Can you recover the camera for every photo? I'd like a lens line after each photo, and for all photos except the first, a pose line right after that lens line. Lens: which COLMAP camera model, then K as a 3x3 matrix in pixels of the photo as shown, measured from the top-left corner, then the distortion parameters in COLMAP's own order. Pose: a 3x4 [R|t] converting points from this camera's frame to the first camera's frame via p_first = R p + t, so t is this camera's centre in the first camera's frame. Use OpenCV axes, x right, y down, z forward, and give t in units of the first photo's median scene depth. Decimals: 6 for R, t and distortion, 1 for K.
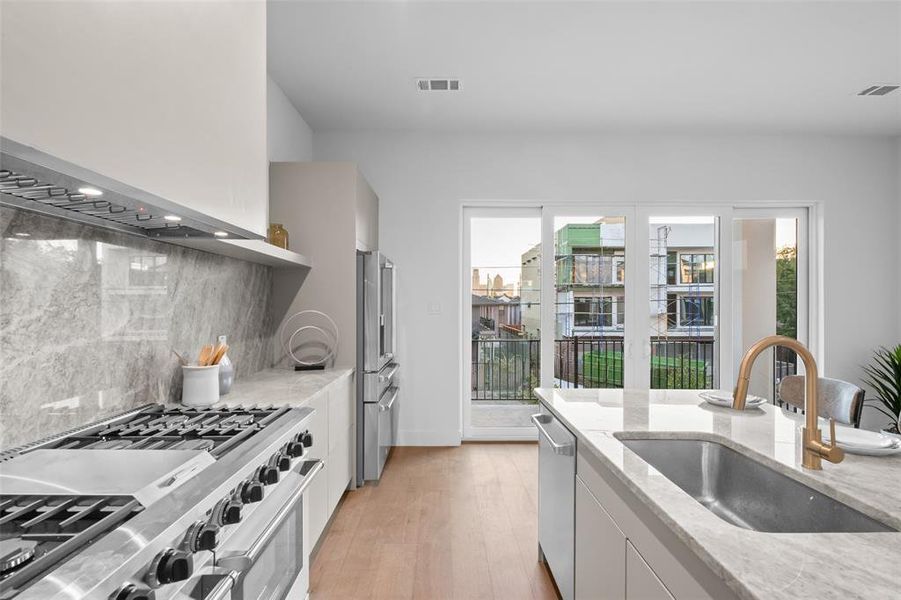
lens RADIAL K [[427.4, 0, 447.3], [0, 427.4, 303.0], [0, 0, 1]] dist [0.000499, -0.000575]
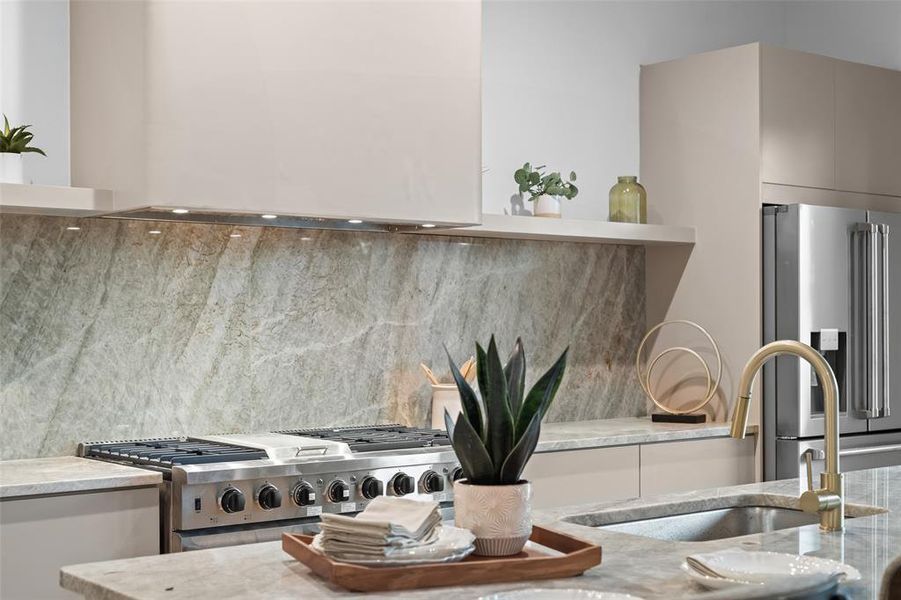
lens RADIAL K [[1317.7, 0, 450.0], [0, 1317.7, 303.4], [0, 0, 1]] dist [-0.011829, 0.000000]
pose [[0.616597, -0.018176, -0.787069, 1.438751], [0.010178, 0.999834, -0.015115, 0.032397], [0.787213, 0.001309, 0.616680, -0.543963]]
